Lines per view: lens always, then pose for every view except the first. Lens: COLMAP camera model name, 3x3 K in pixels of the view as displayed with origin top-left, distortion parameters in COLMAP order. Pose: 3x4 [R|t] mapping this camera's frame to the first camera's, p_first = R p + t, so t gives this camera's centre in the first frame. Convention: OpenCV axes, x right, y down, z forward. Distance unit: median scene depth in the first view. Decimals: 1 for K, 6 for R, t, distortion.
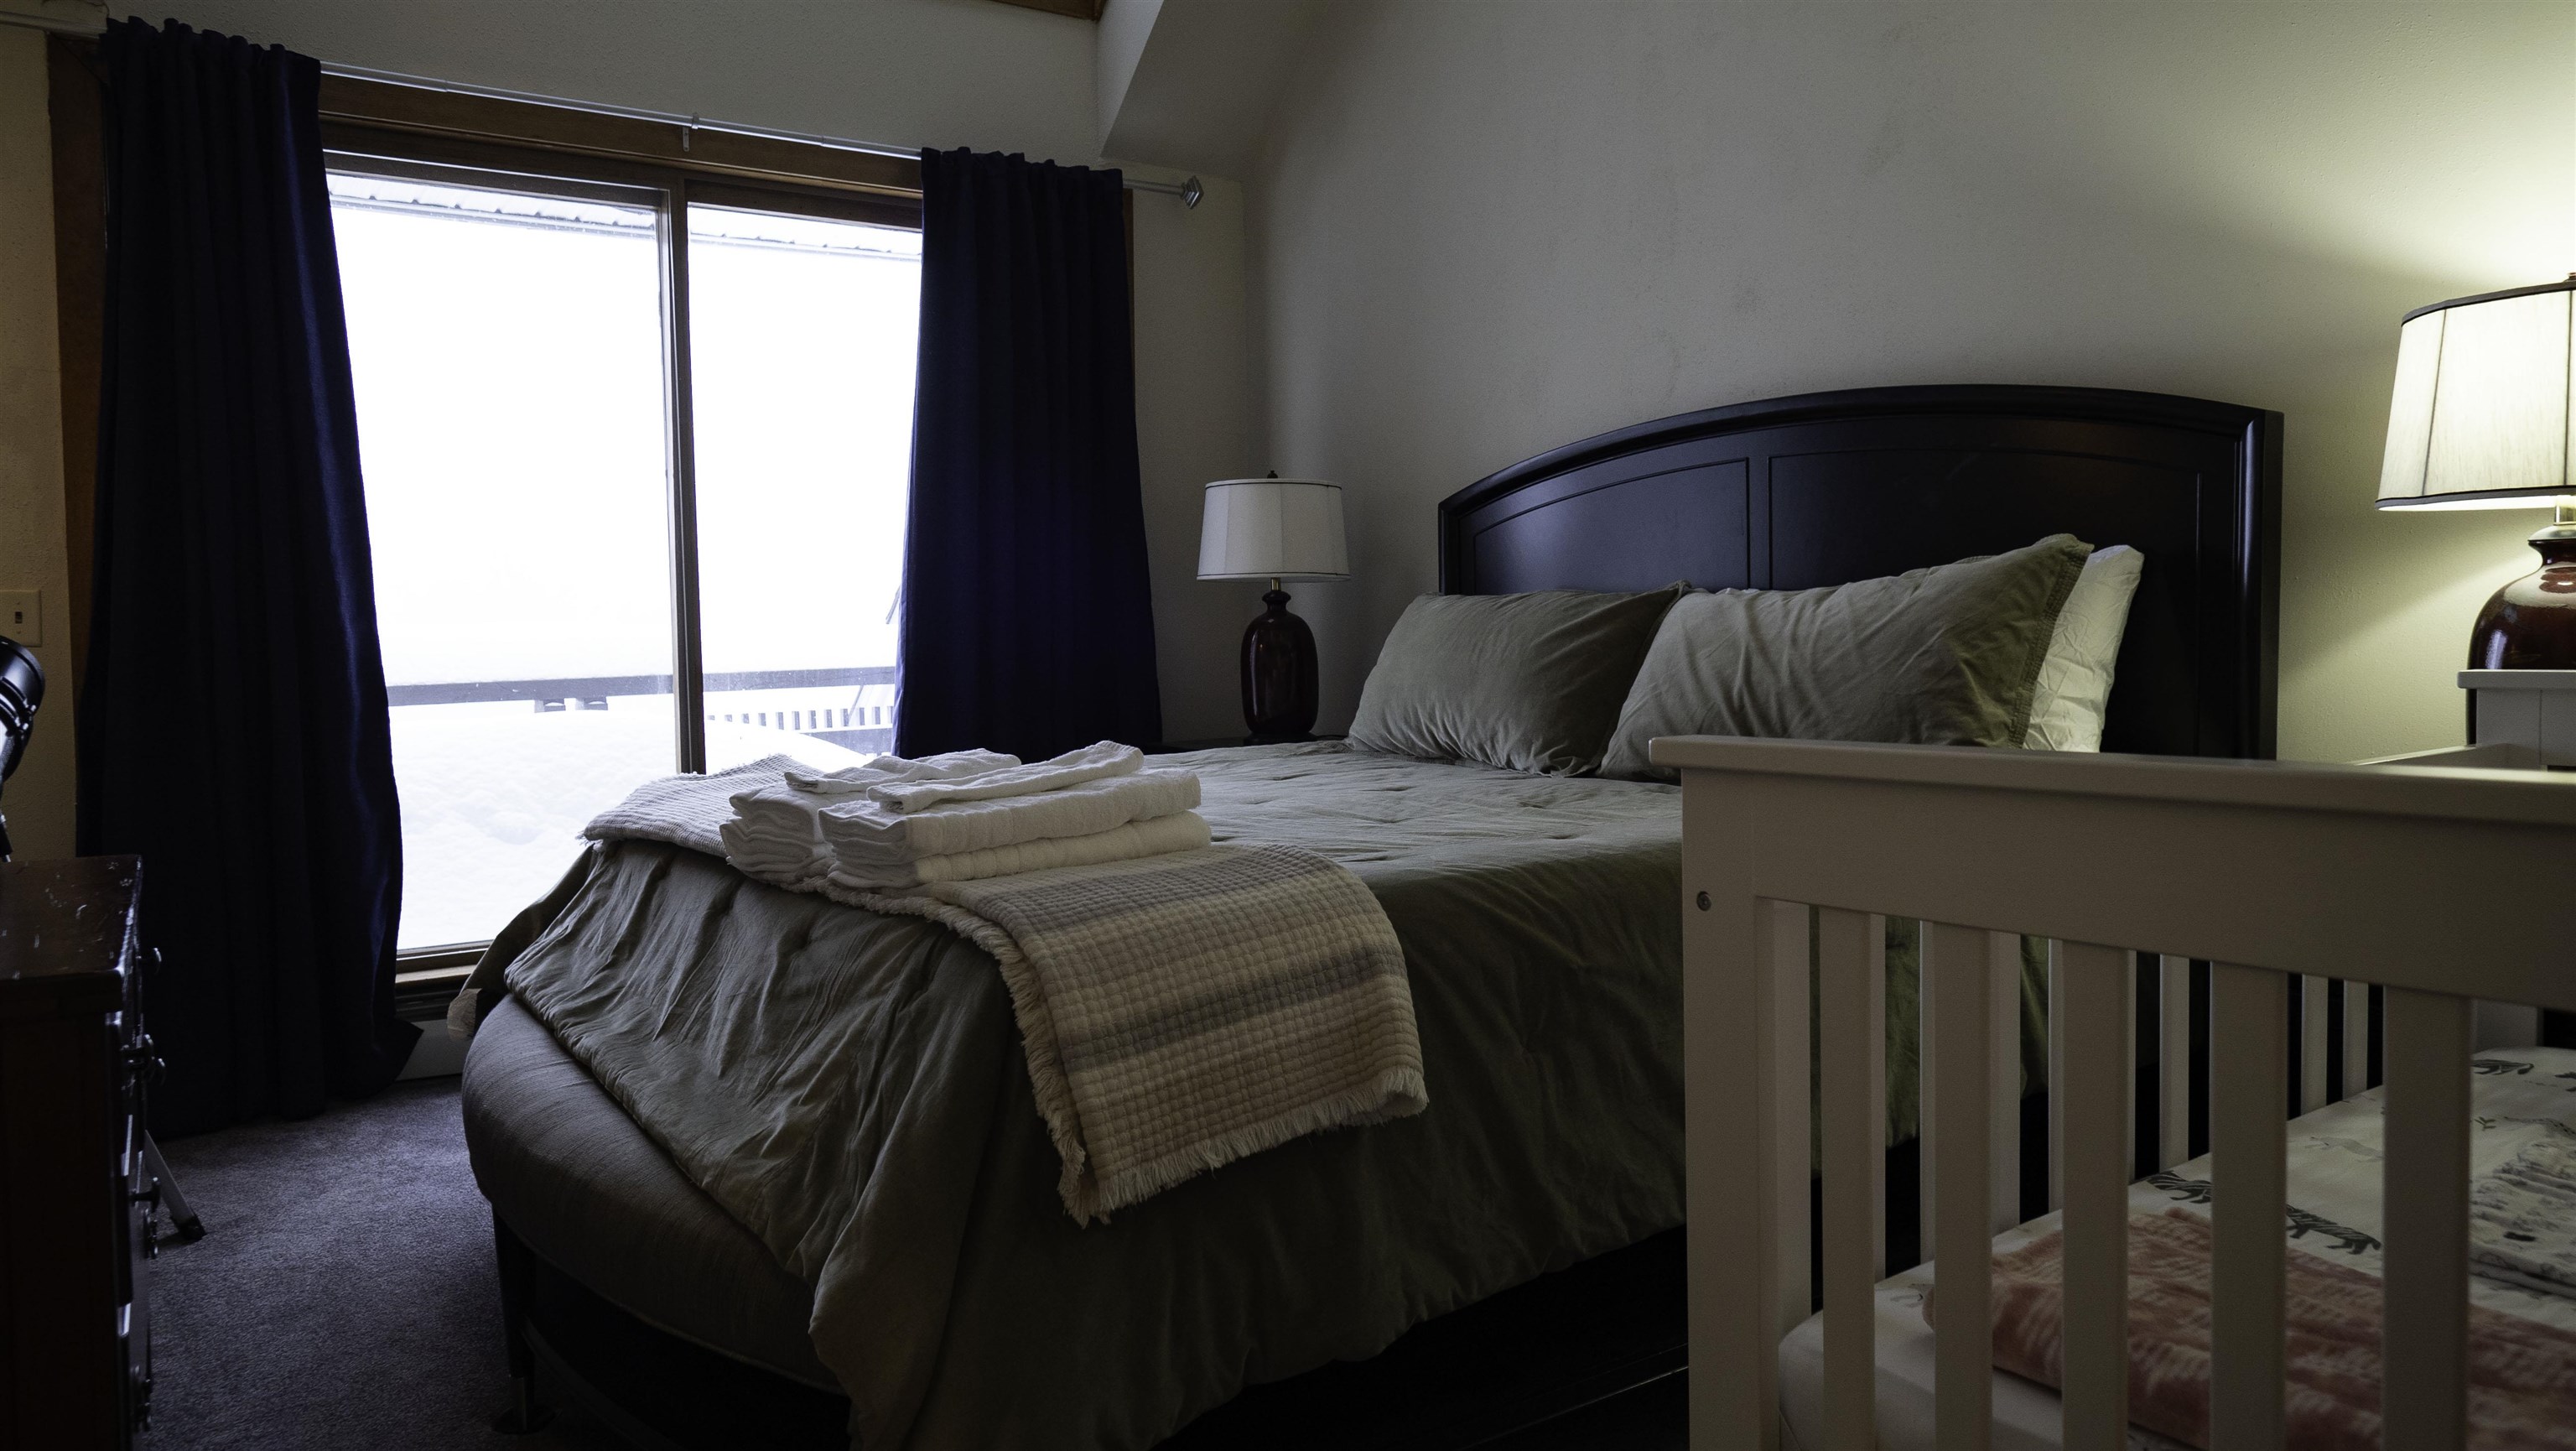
lens RADIAL K [[1695.4, 0, 1295.4], [0, 1695.4, 708.9], [0, 0, 1]] dist [-0.001887, 0.003084]
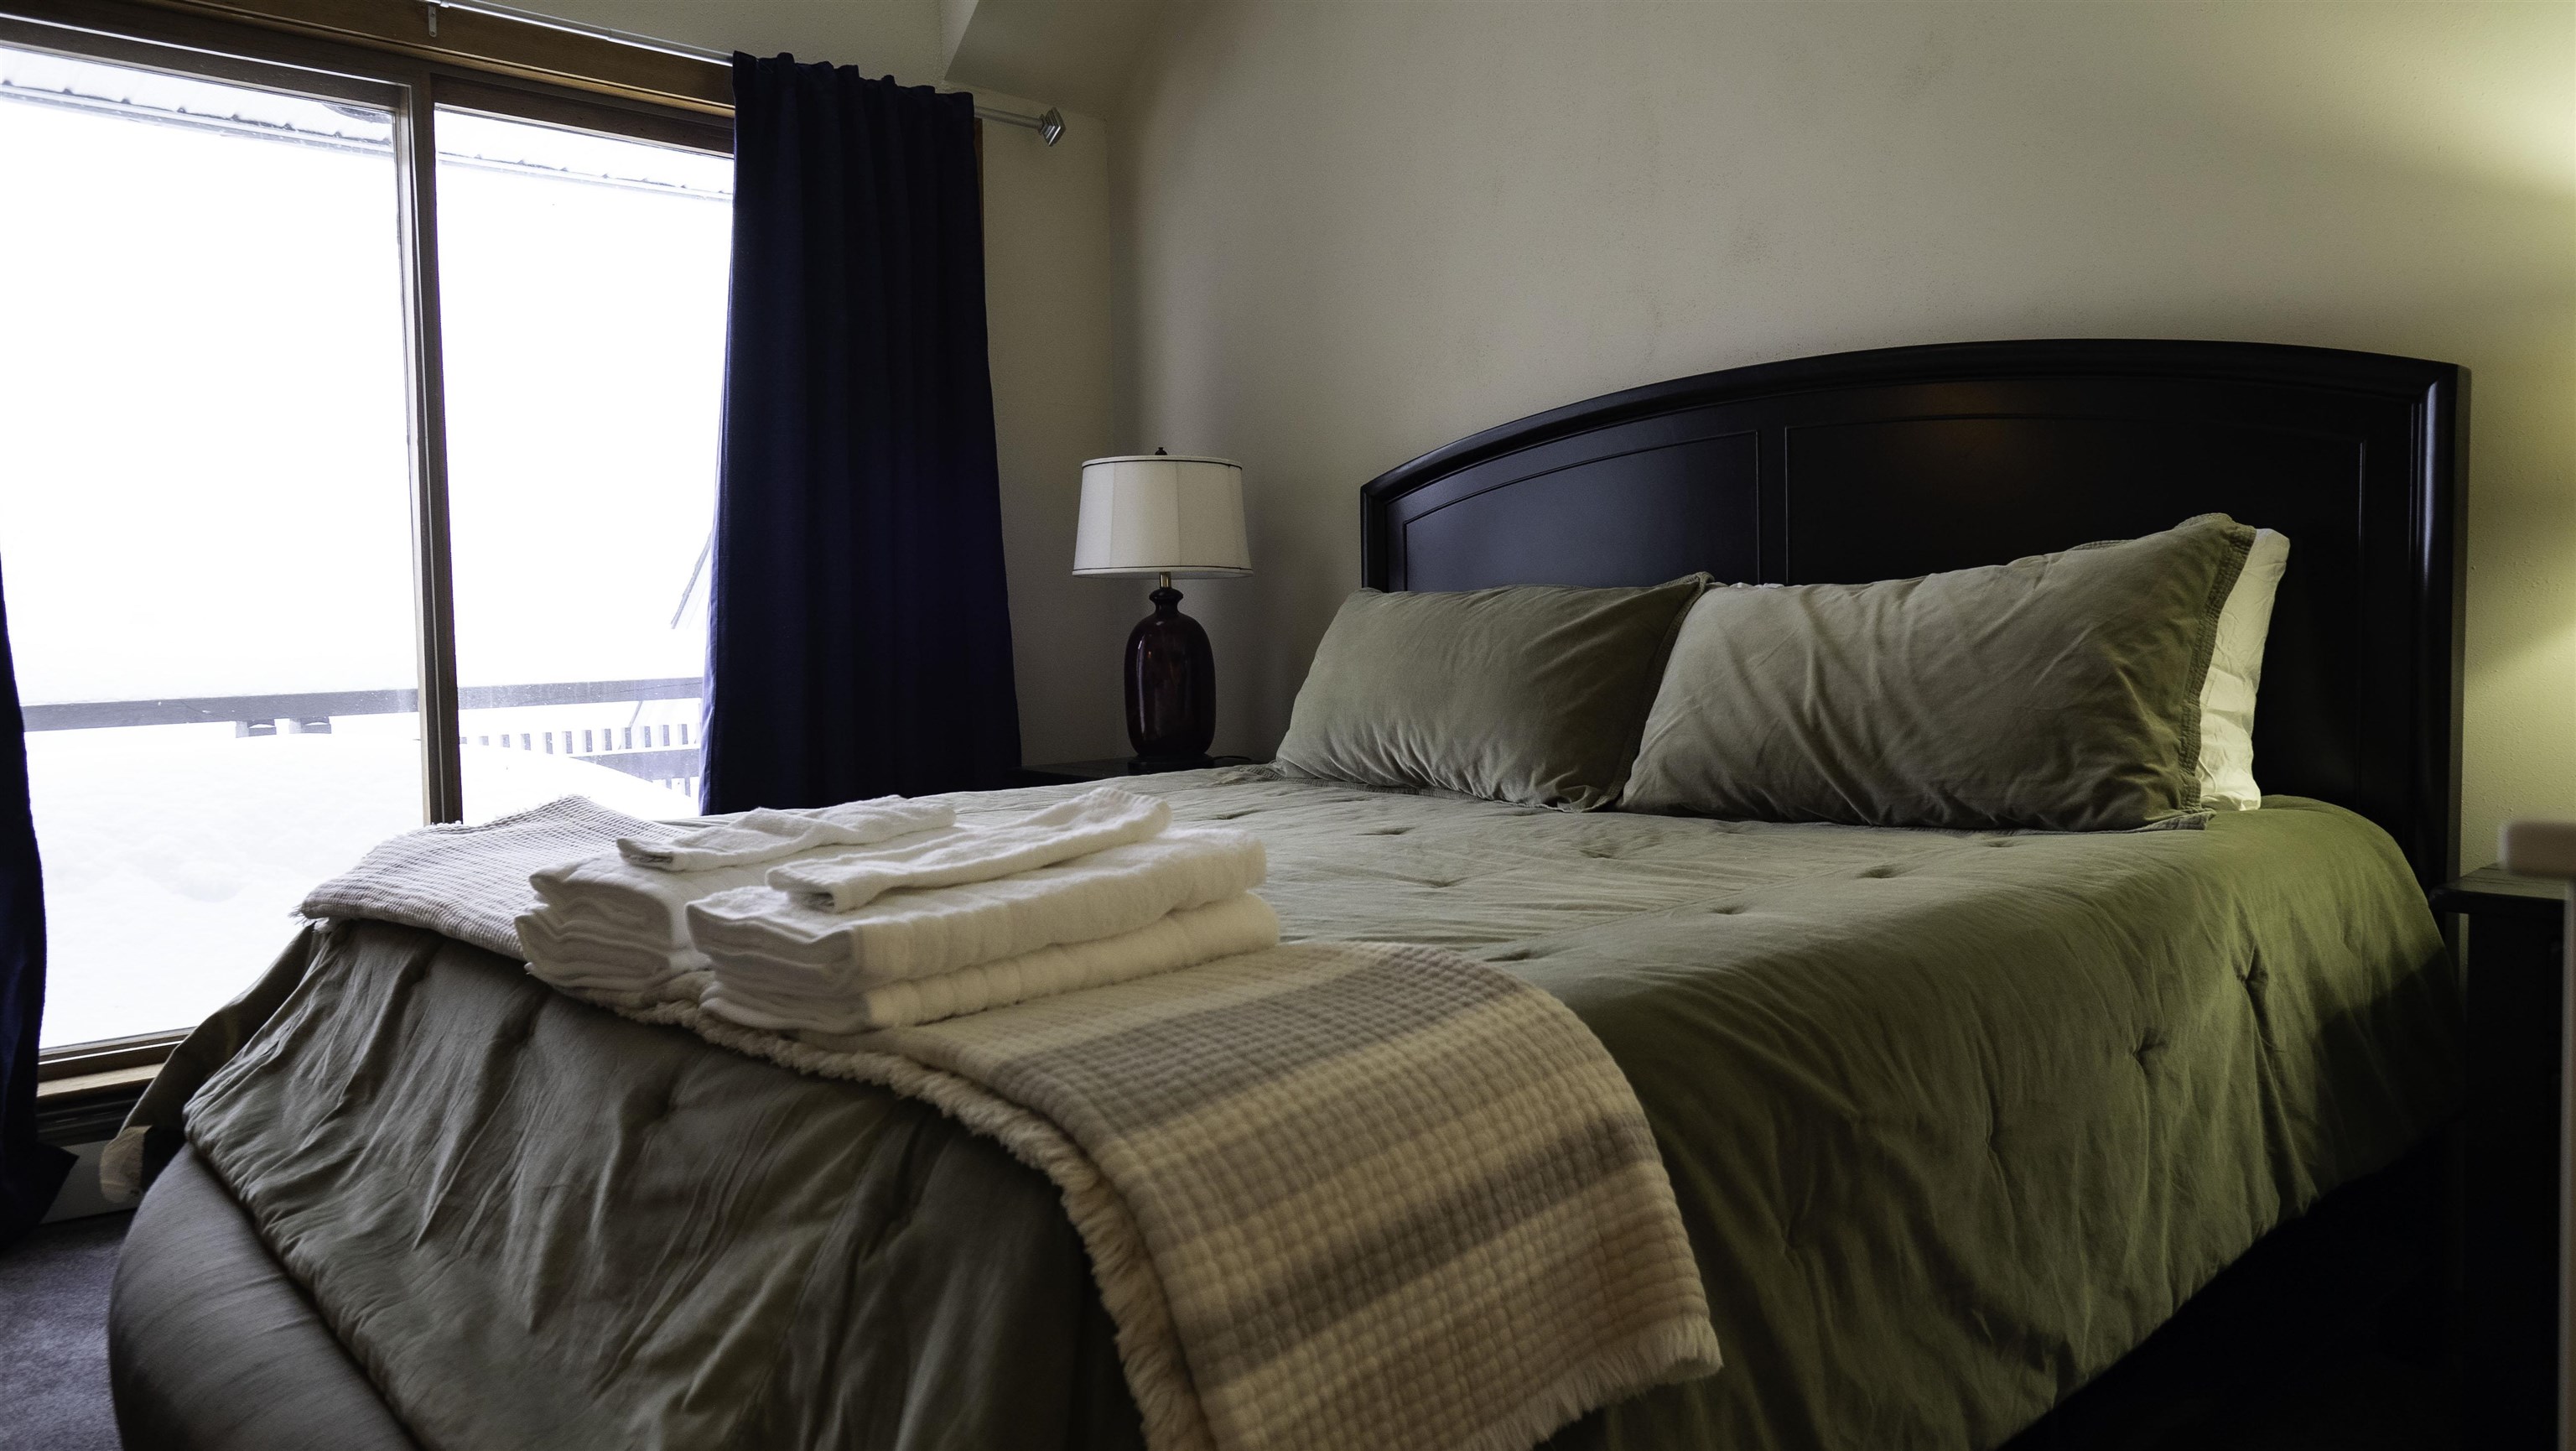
lens RADIAL K [[1695.4, 0, 1295.4], [0, 1695.4, 708.9], [0, 0, 1]] dist [-0.001887, 0.003084]
pose [[0.991086, -0.006926, 0.133044, -0.105731], [0.007549, 0.999963, -0.004177, -0.008280], [-0.133010, 0.005144, 0.991101, 0.252601]]
